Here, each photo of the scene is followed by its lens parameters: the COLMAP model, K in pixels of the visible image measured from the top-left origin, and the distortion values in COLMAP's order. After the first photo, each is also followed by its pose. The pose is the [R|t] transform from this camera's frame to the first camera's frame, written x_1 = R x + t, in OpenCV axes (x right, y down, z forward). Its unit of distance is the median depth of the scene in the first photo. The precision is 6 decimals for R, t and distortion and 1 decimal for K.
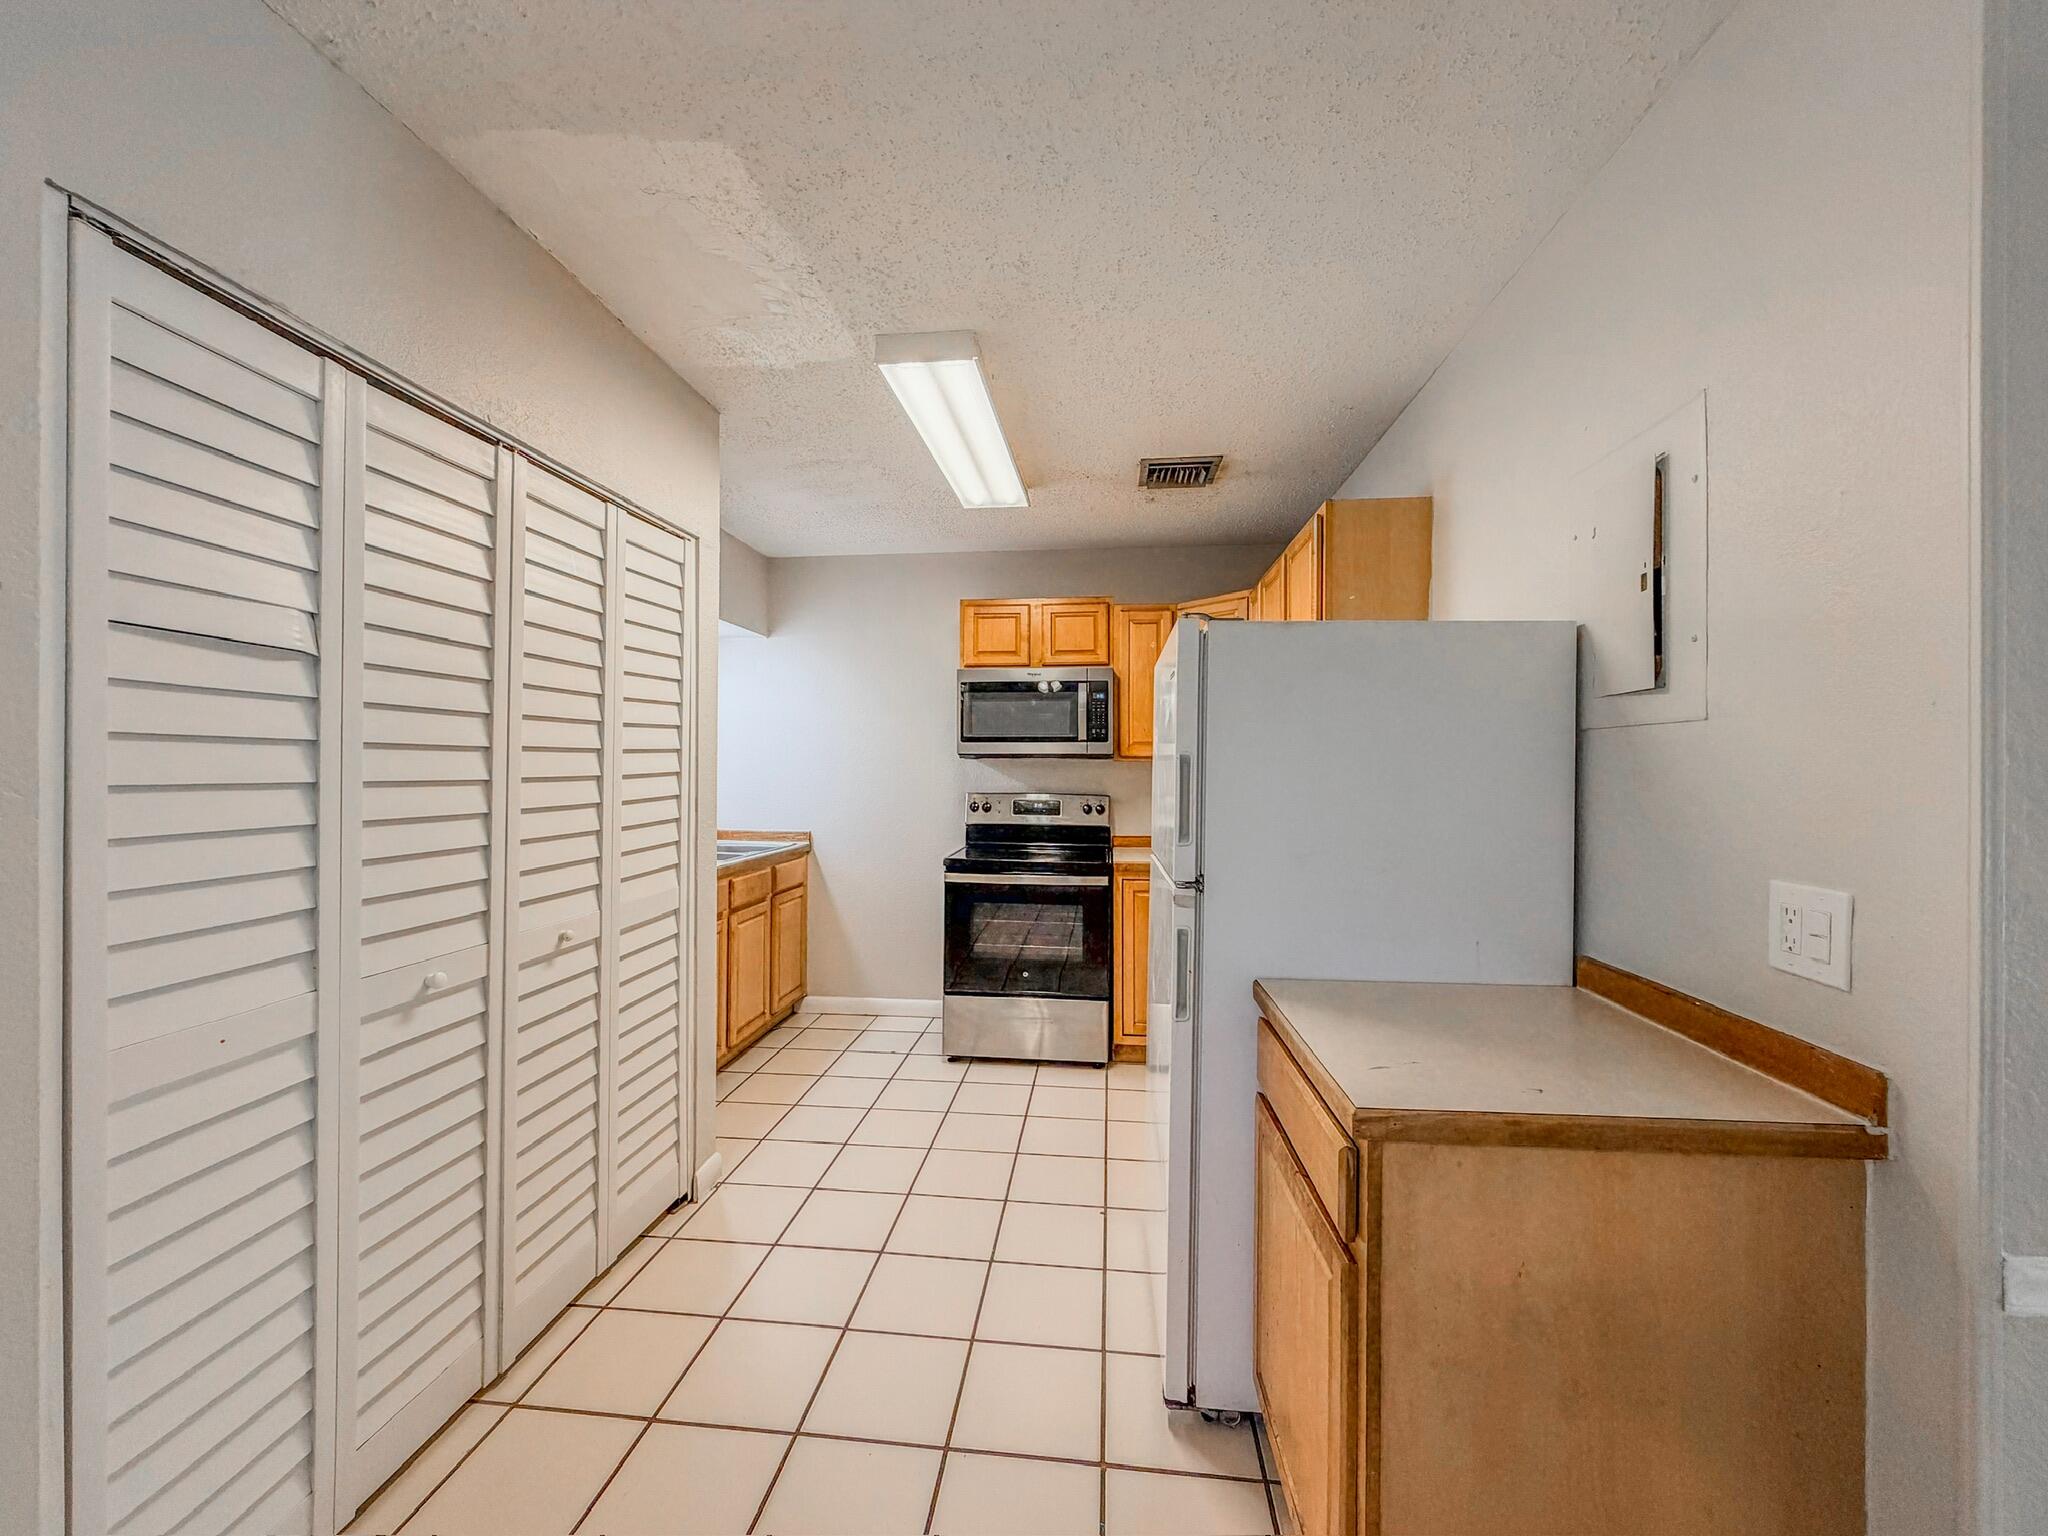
lens RADIAL K [[819.1, 0, 1013.2], [0, 819.1, 757.8], [0, 0, 1]] dist [0.000436, 0.000525]
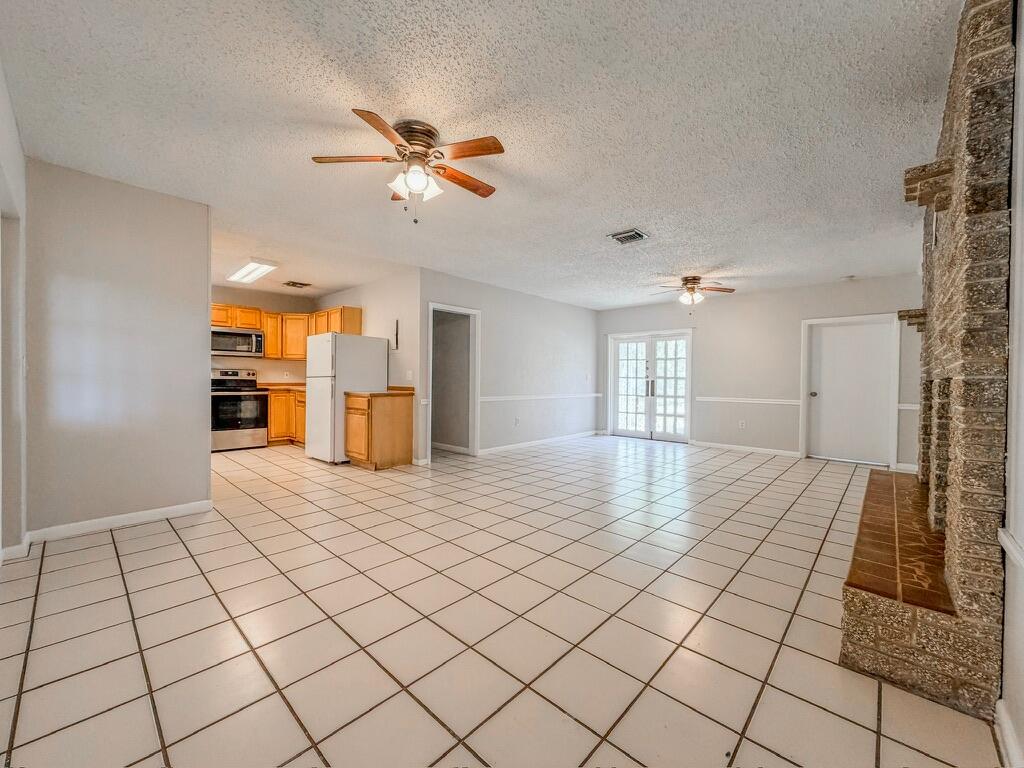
lens RADIAL K [[409.6, 0, 508.3], [0, 409.6, 383.1], [0, 0, 1]] dist [0.000436, 0.000525]
pose [[0.594404, -0.007733, 0.804130, -0.657125], [-0.016881, 0.999613, 0.022092, 0.051517], [-0.803990, -0.026706, 0.594043, -0.830911]]
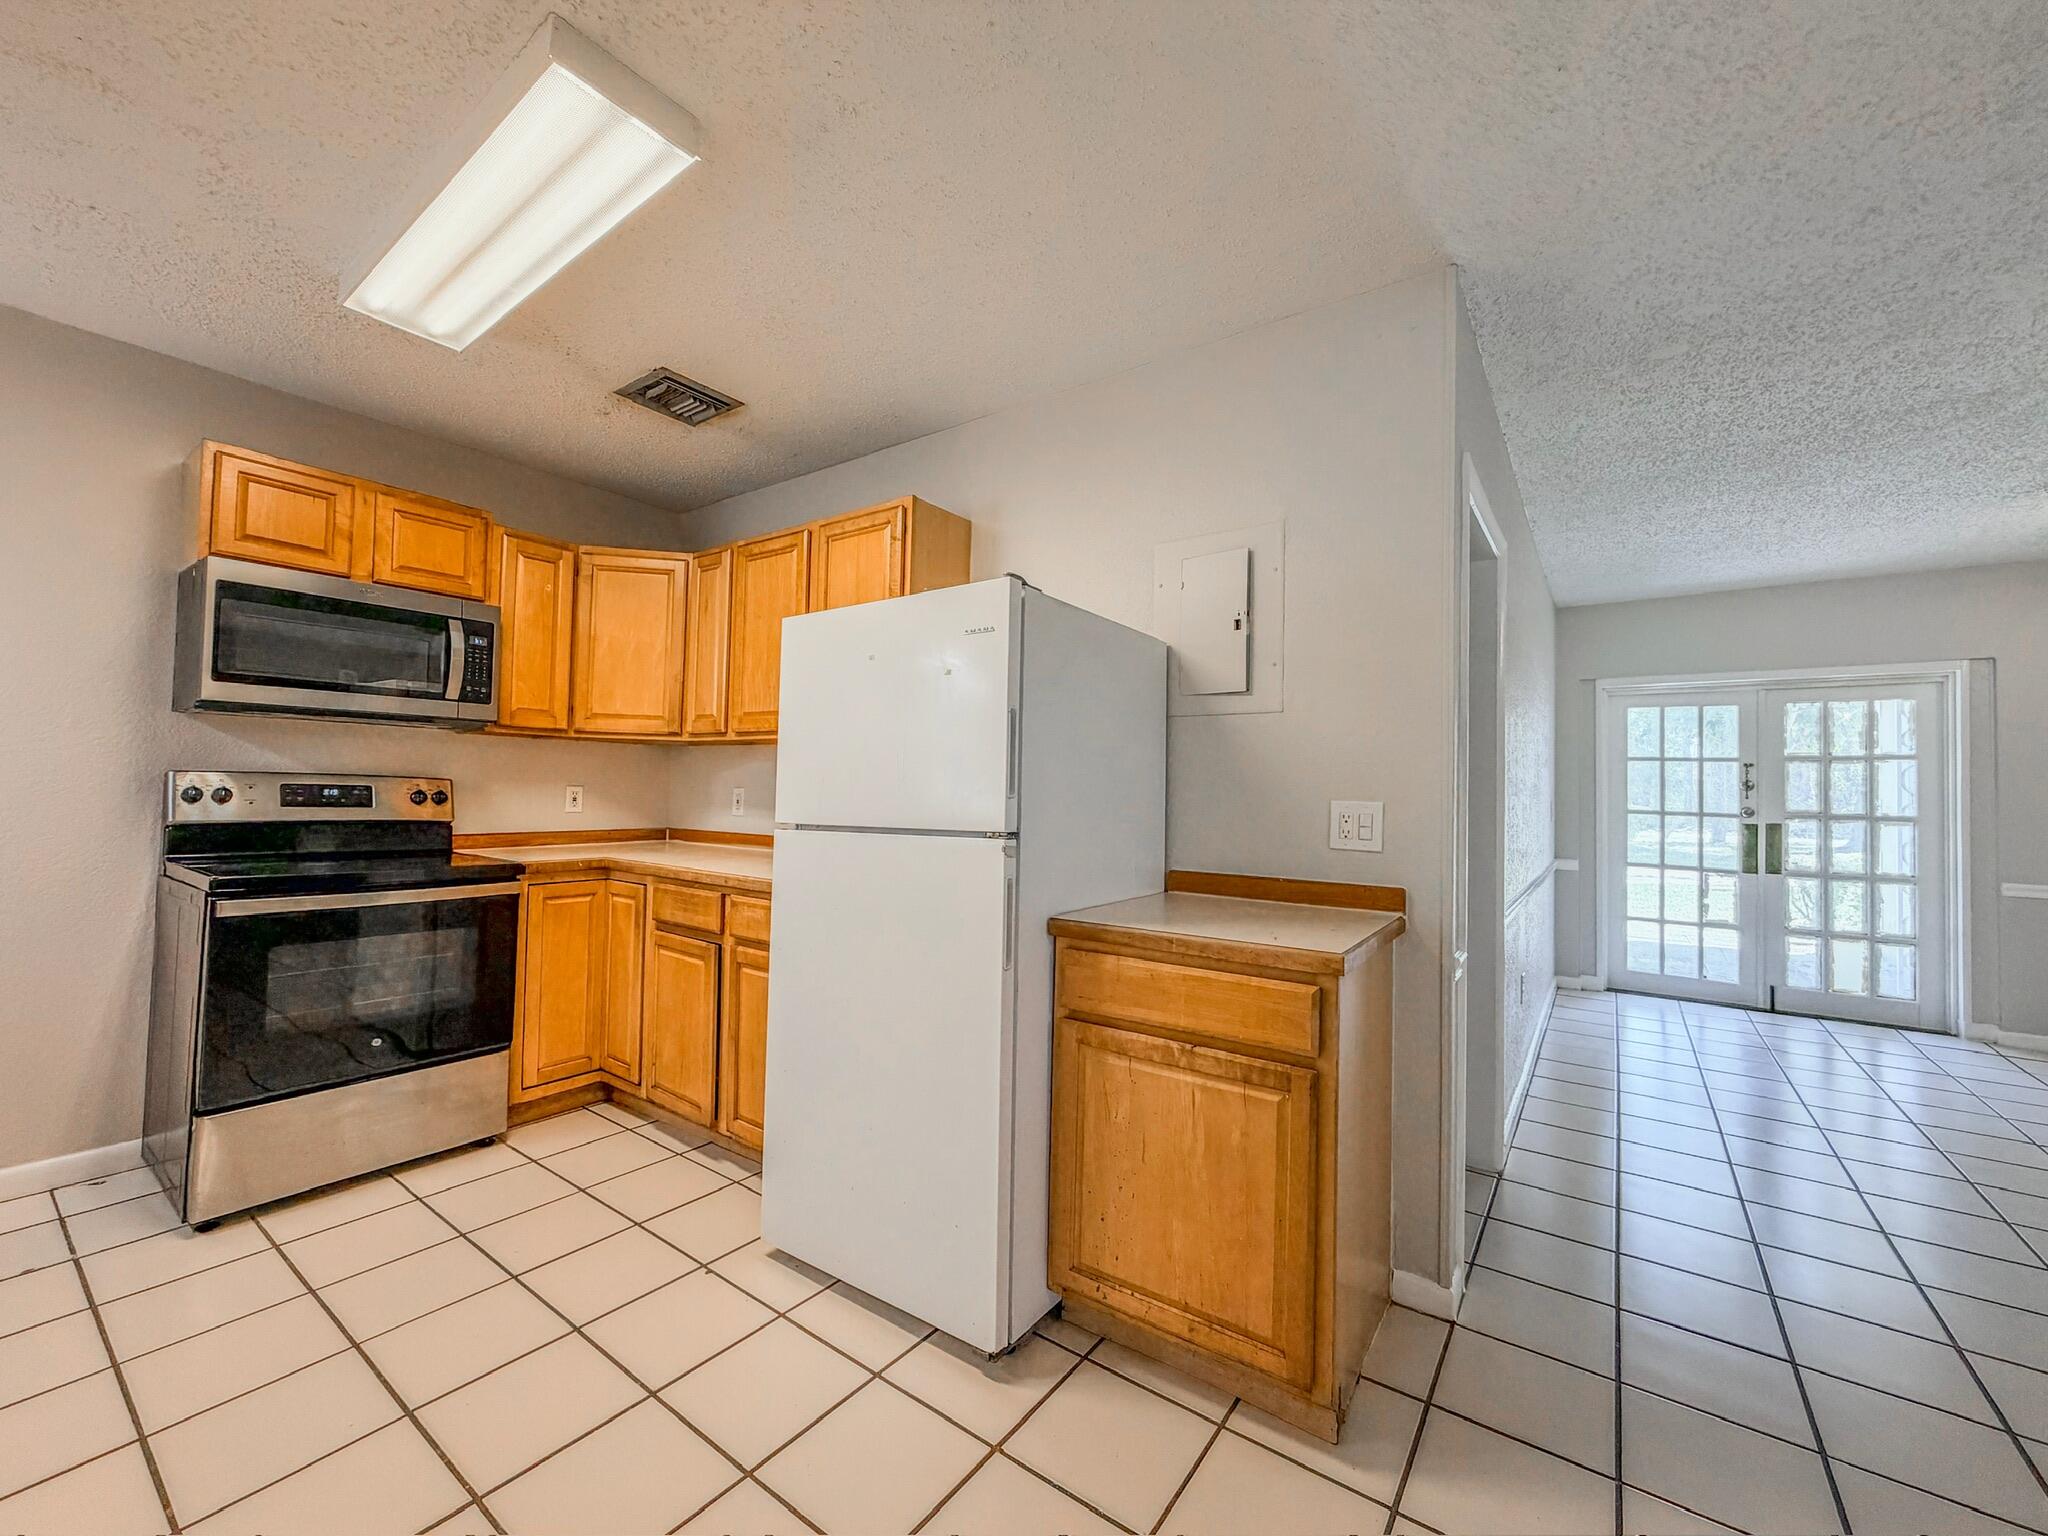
lens RADIAL K [[819.1, 0, 1017.5], [0, 819.1, 764.0], [0, 0, 1]] dist [0.000436, 0.000525]
pose [[0.487697, 0.034881, 0.872316, -0.313009], [-0.028189, 0.999310, -0.024199, 0.040868], [-0.872558, -0.012787, 0.488344, 0.226774]]
